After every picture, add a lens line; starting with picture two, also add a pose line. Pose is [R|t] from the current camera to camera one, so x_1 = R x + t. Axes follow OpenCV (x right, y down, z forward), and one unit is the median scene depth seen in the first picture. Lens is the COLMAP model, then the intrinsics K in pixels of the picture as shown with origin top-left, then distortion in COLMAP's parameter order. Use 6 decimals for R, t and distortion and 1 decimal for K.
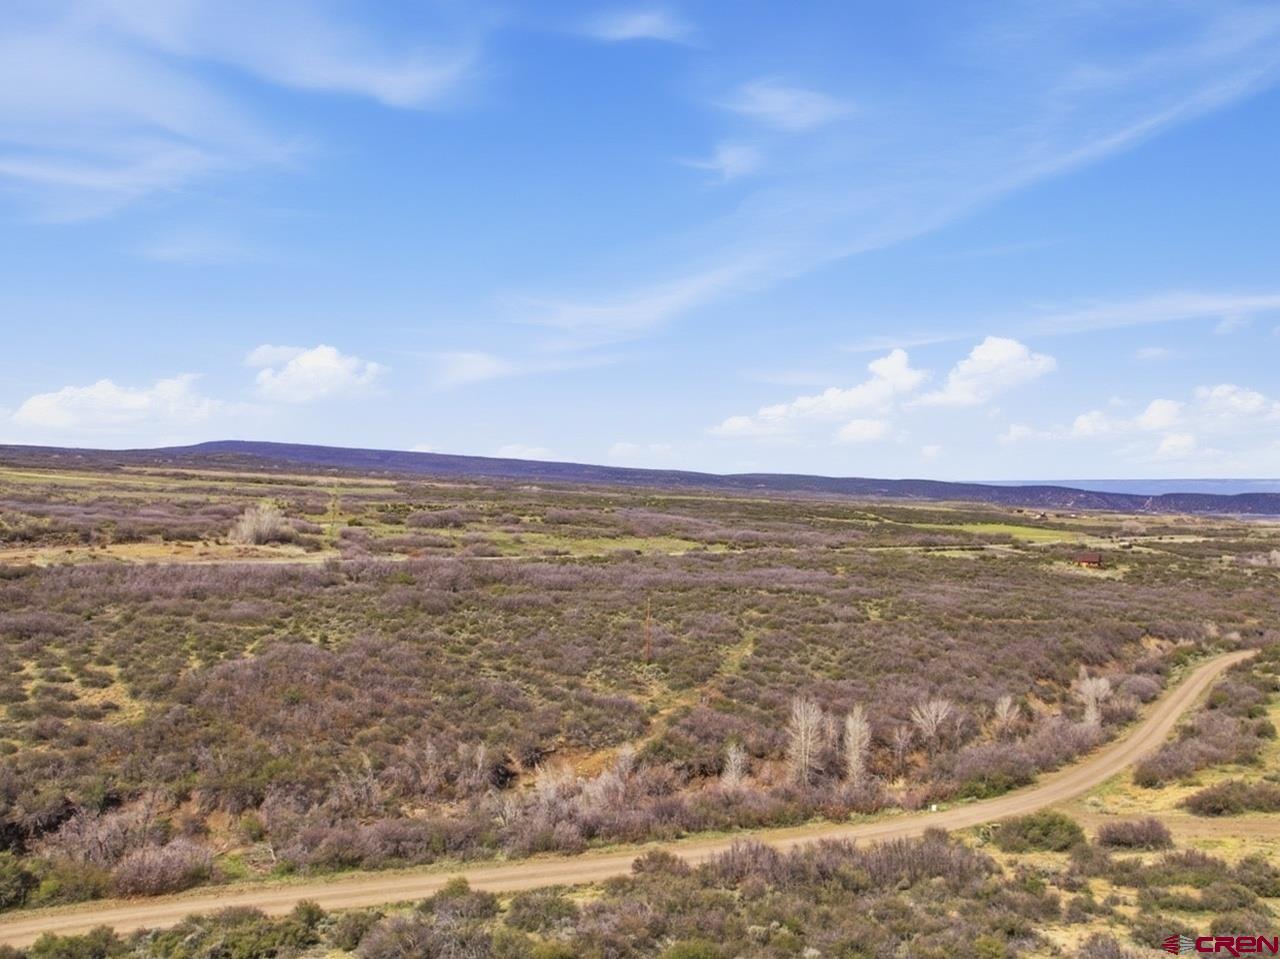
lens RADIAL K [[900.2, 0, 641.7], [0, 900.2, 481.2], [0, 0, 1]] dist [-0.036438, -0.005436]
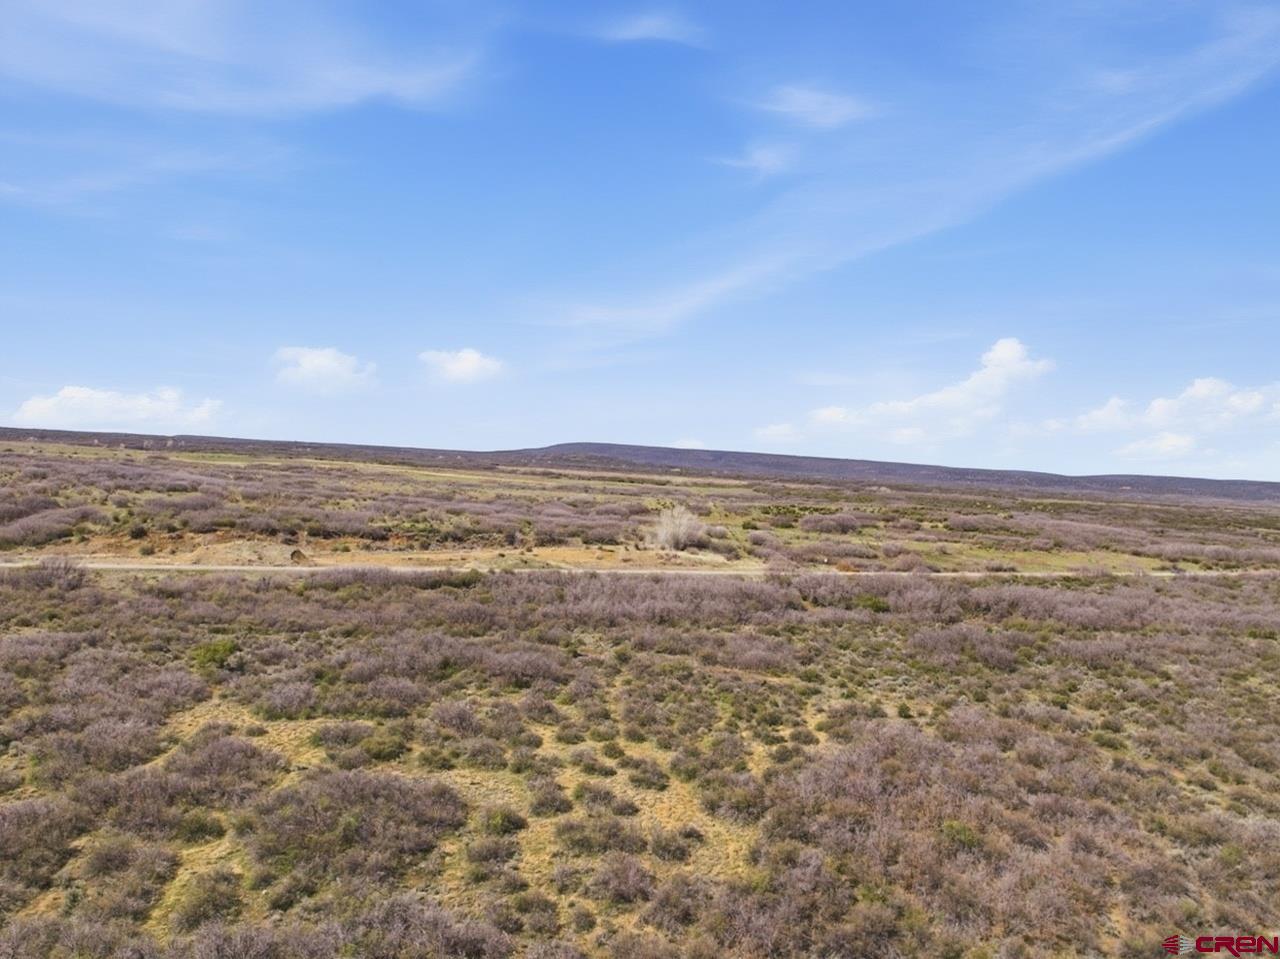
lens RADIAL K [[900.2, 0, 641.7], [0, 900.2, 481.2], [0, 0, 1]] dist [-0.036438, -0.005436]
pose [[0.935889, 0.006053, -0.352243, -0.136824], [-0.006109, 0.999981, 0.000954, -0.000224], [0.352242, 0.001259, 0.935908, 0.128167]]
